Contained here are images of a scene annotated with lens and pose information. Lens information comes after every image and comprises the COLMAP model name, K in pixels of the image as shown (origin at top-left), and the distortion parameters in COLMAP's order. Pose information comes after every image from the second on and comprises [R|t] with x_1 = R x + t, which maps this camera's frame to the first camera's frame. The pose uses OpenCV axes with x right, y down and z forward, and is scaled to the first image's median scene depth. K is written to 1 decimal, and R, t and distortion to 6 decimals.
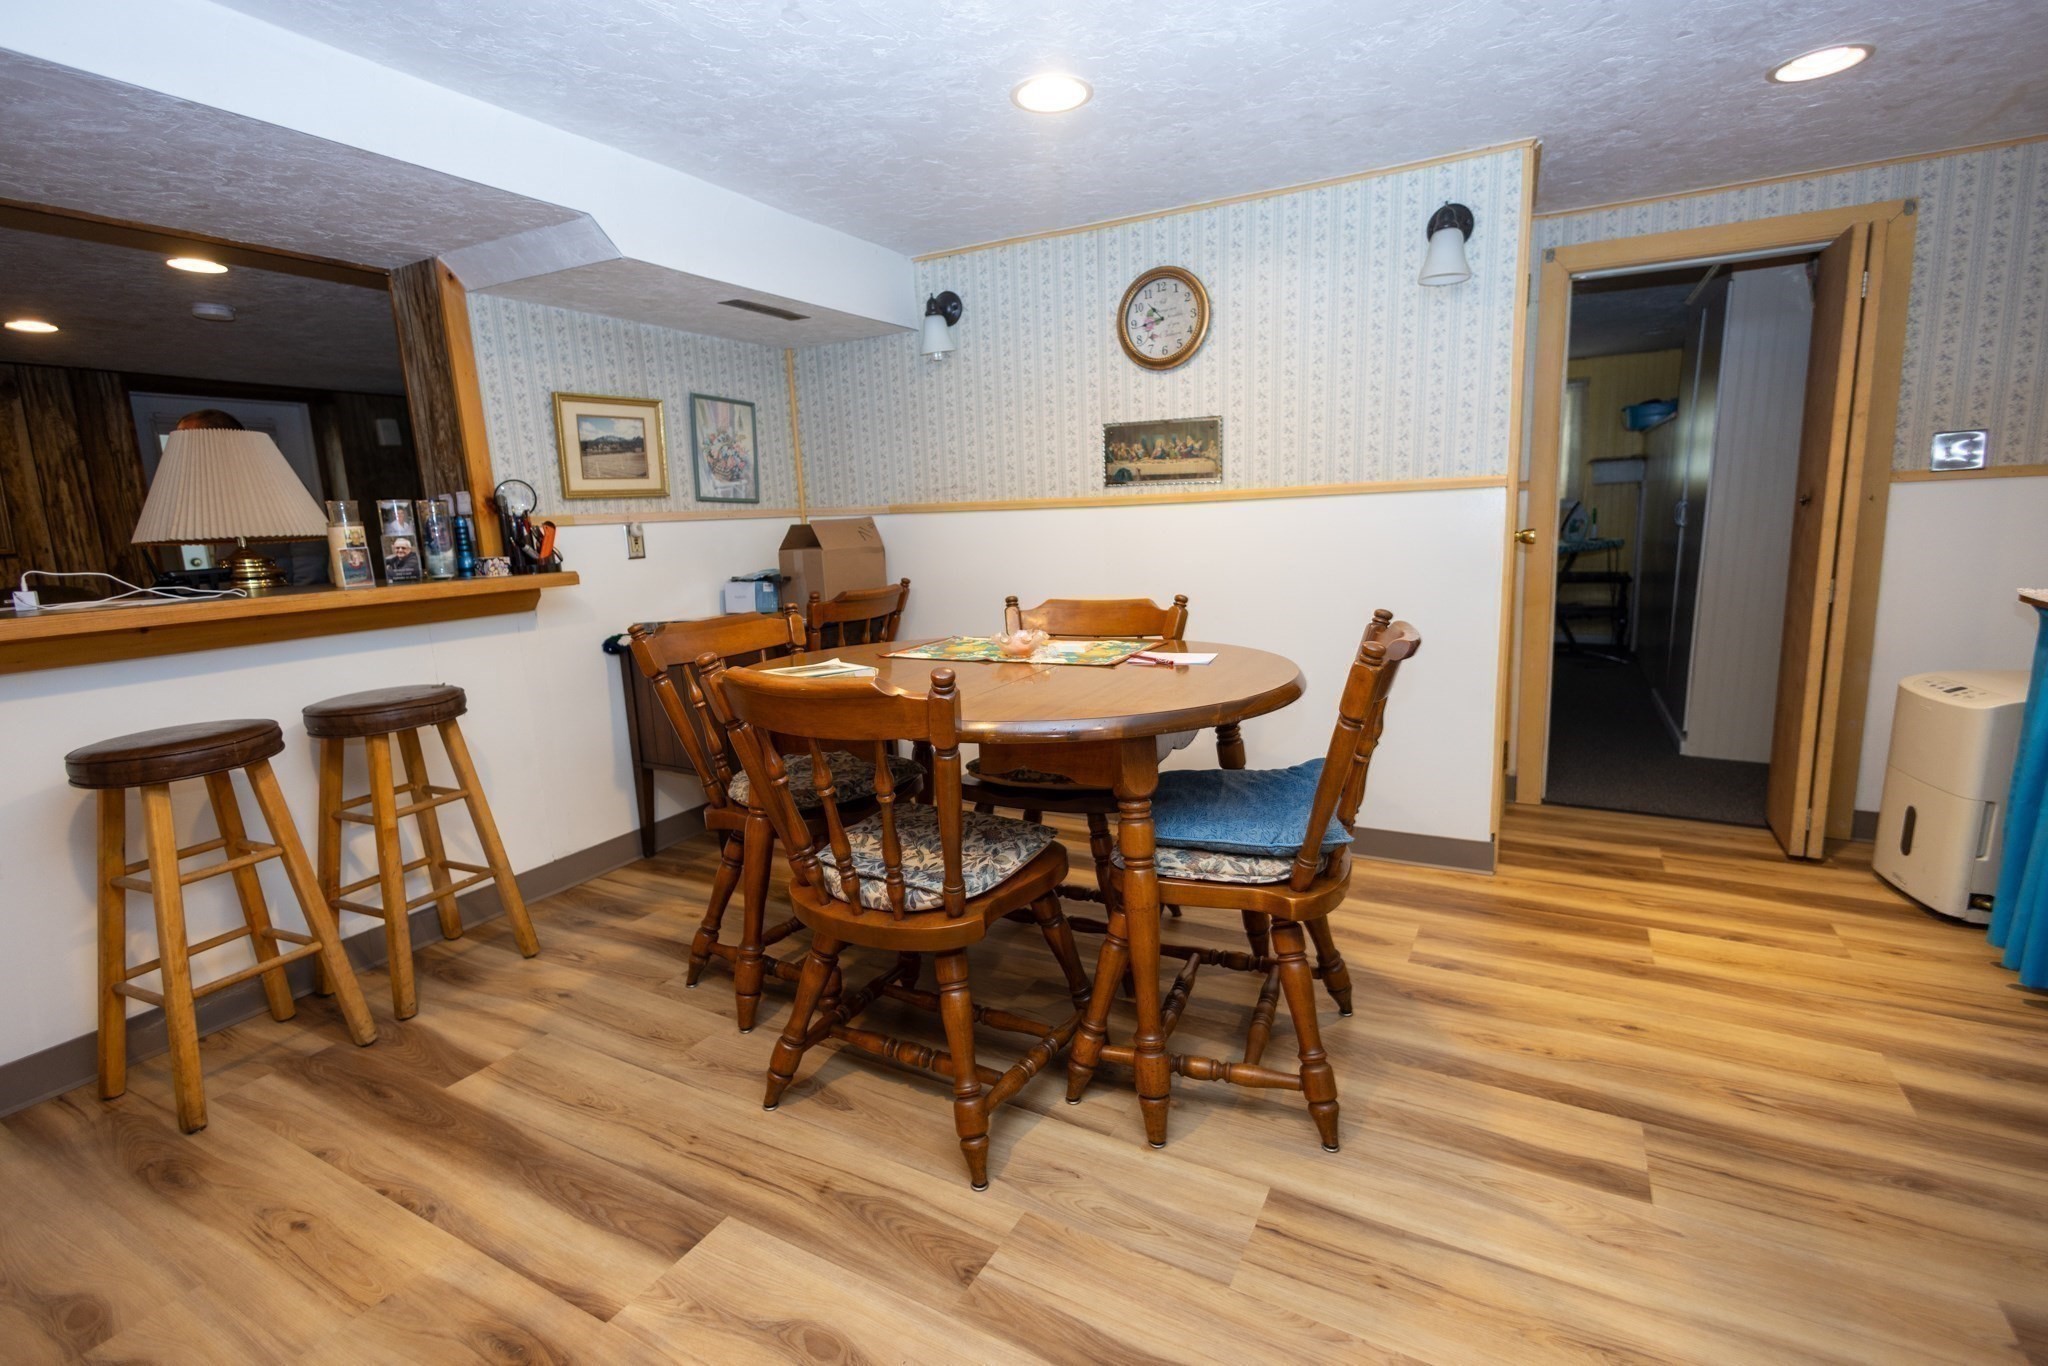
lens RADIAL K [[944.8, 0, 1028.5], [0, 944.8, 678.7], [0, 0, 1]] dist [0.016037, -0.001875]
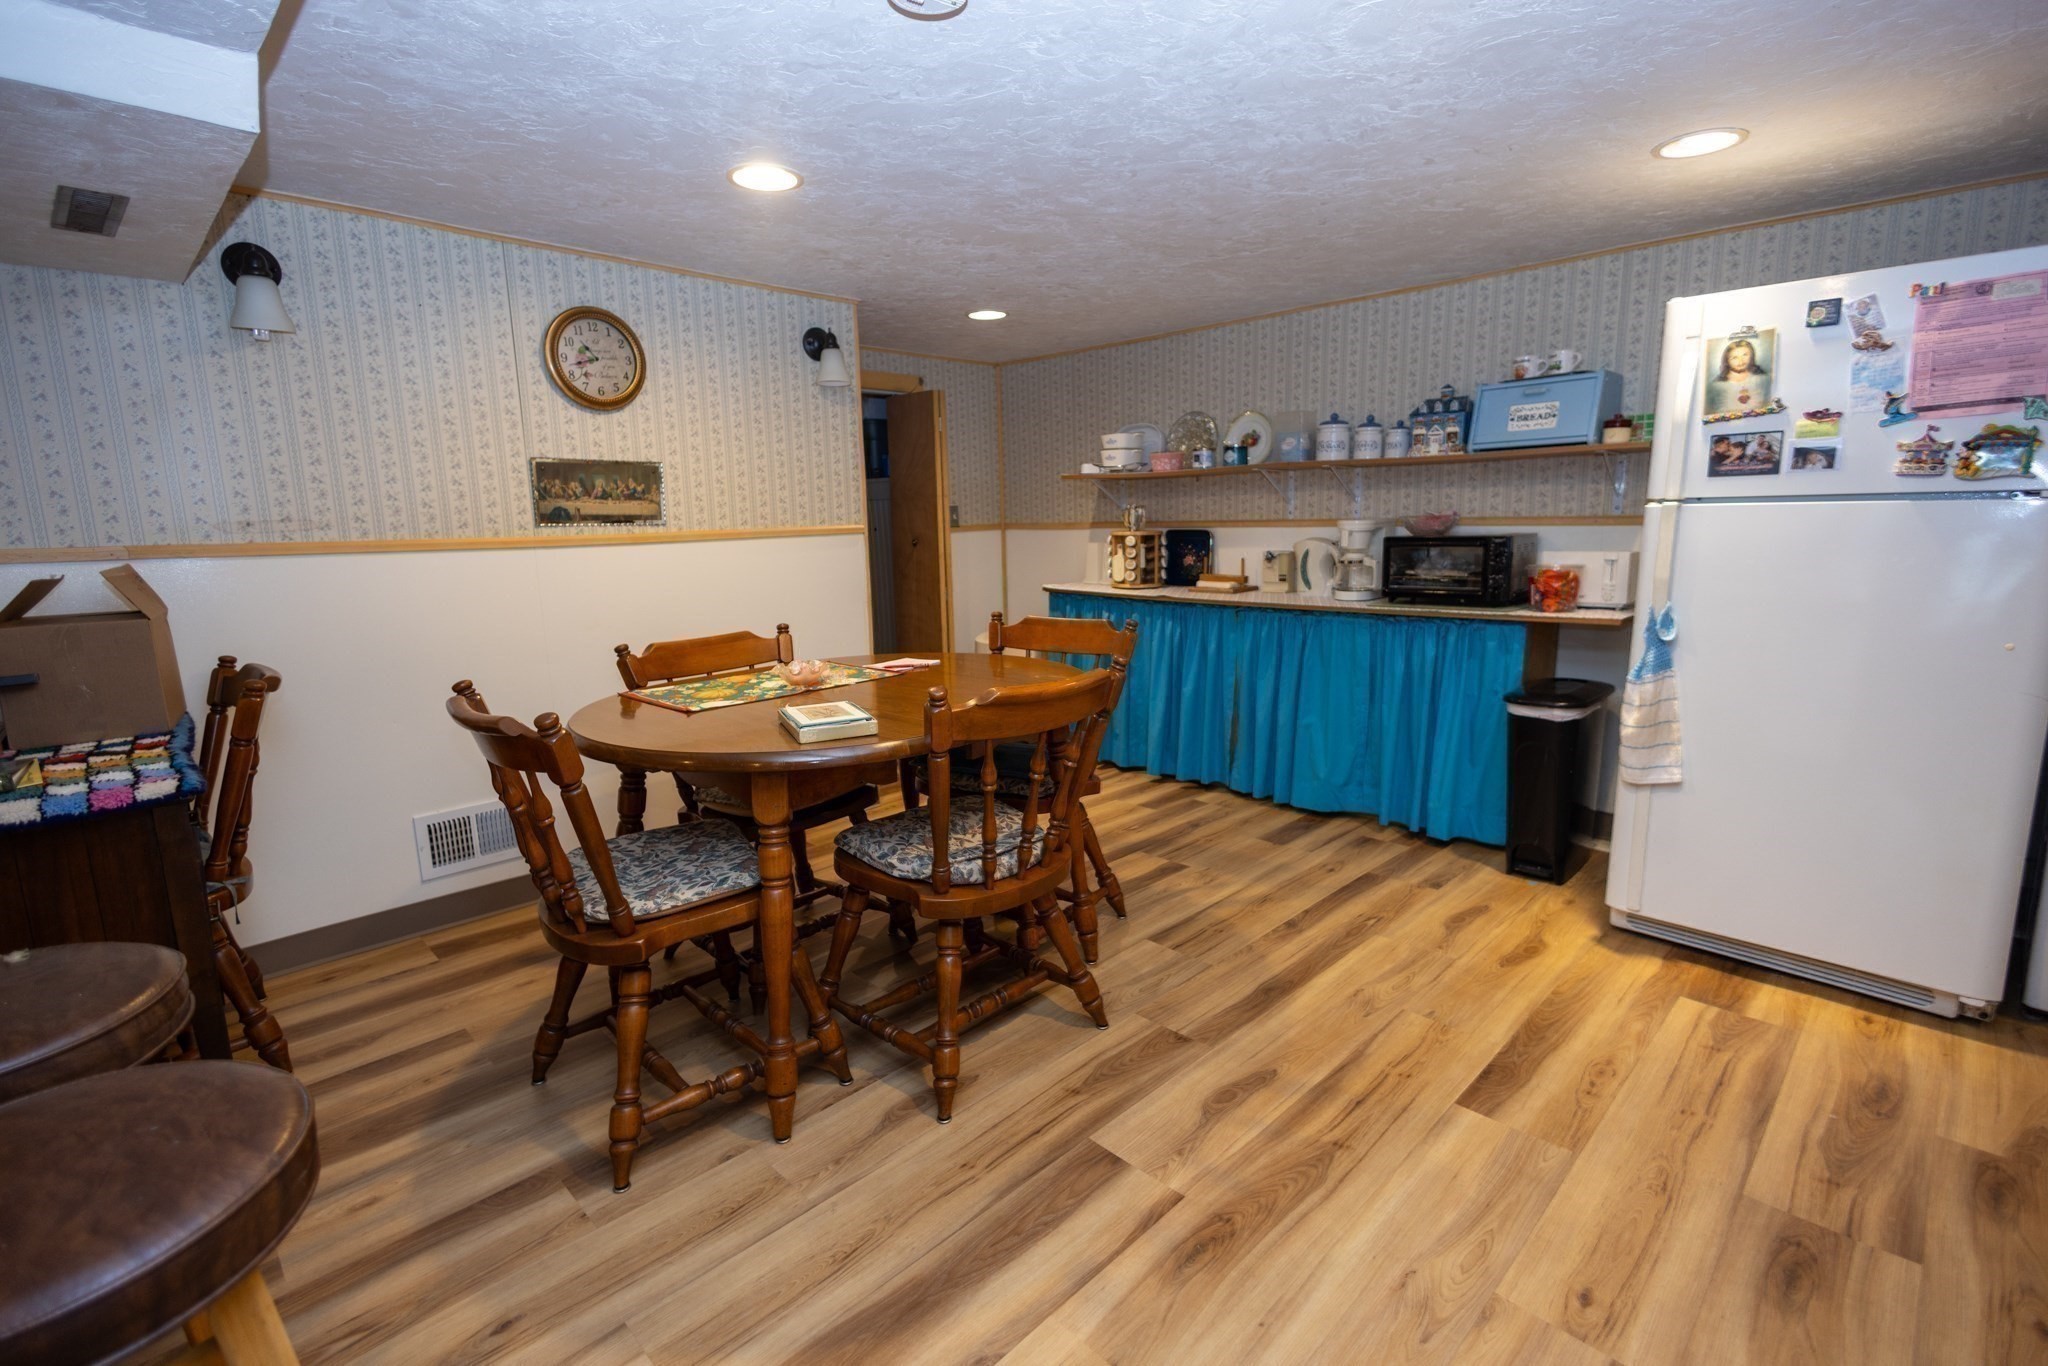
lens RADIAL K [[944.8, 0, 1031.2], [0, 944.8, 675.3], [0, 0, 1]] dist [0.016037, -0.001875]
pose [[0.272717, -0.128618, 0.953459, -0.716099], [0.179551, 0.980417, 0.080898, -0.054785], [-0.945192, 0.149133, 0.290469, 0.330780]]
